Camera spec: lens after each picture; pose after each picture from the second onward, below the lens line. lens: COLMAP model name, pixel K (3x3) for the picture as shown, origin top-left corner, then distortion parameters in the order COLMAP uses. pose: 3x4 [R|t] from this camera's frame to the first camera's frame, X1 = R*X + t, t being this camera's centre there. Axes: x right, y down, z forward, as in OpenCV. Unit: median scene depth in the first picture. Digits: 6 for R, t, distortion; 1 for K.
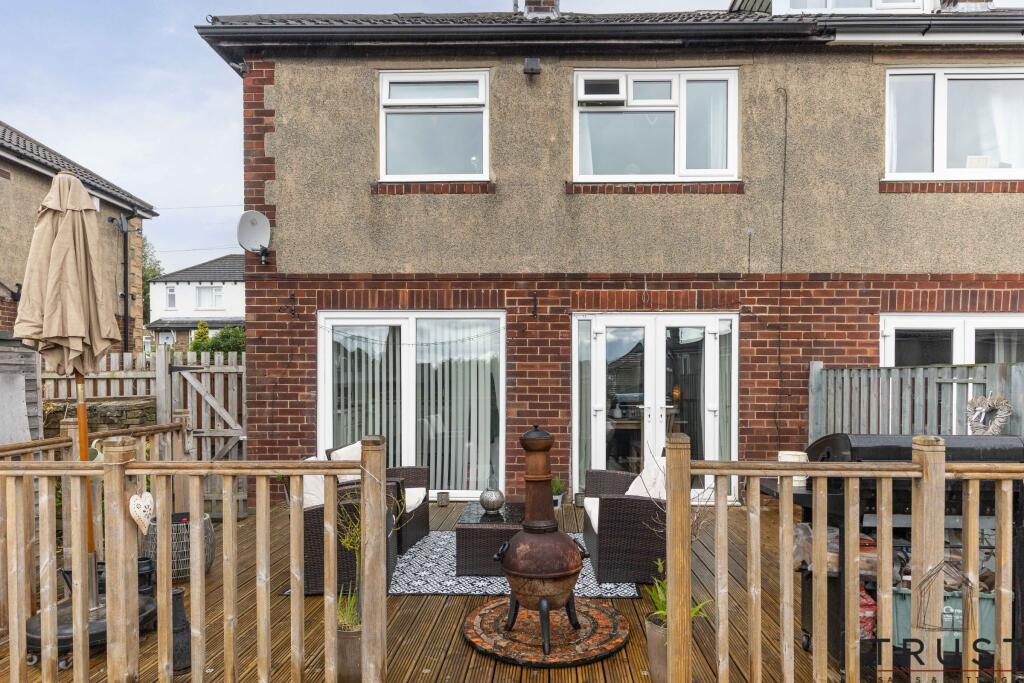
lens RADIAL K [[568.0, 0, 529.5], [0, 568.0, 374.3], [0, 0, 1]] dist [0.004277, 0.001236]
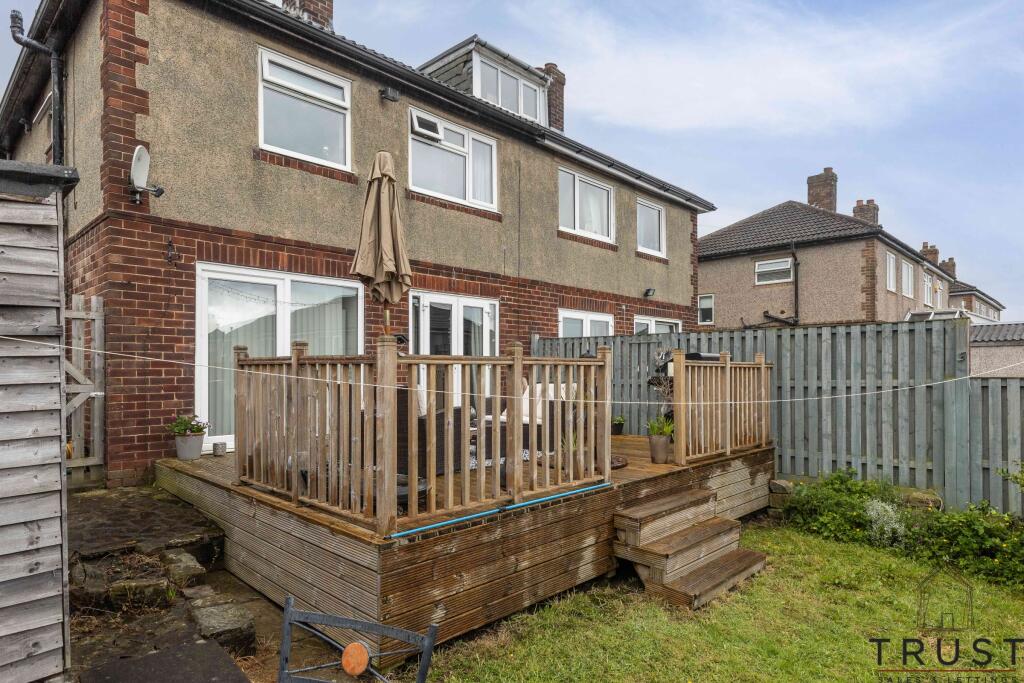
lens RADIAL K [[568.0, 0, 513.0], [0, 568.0, 368.6], [0, 0, 1]] dist [0.004277, 0.001236]
pose [[0.694076, -0.000741, 0.719902, -0.701954], [0.015356, 0.999787, -0.013777, 0.095672], [-0.719738, 0.020617, 0.693939, -0.074030]]
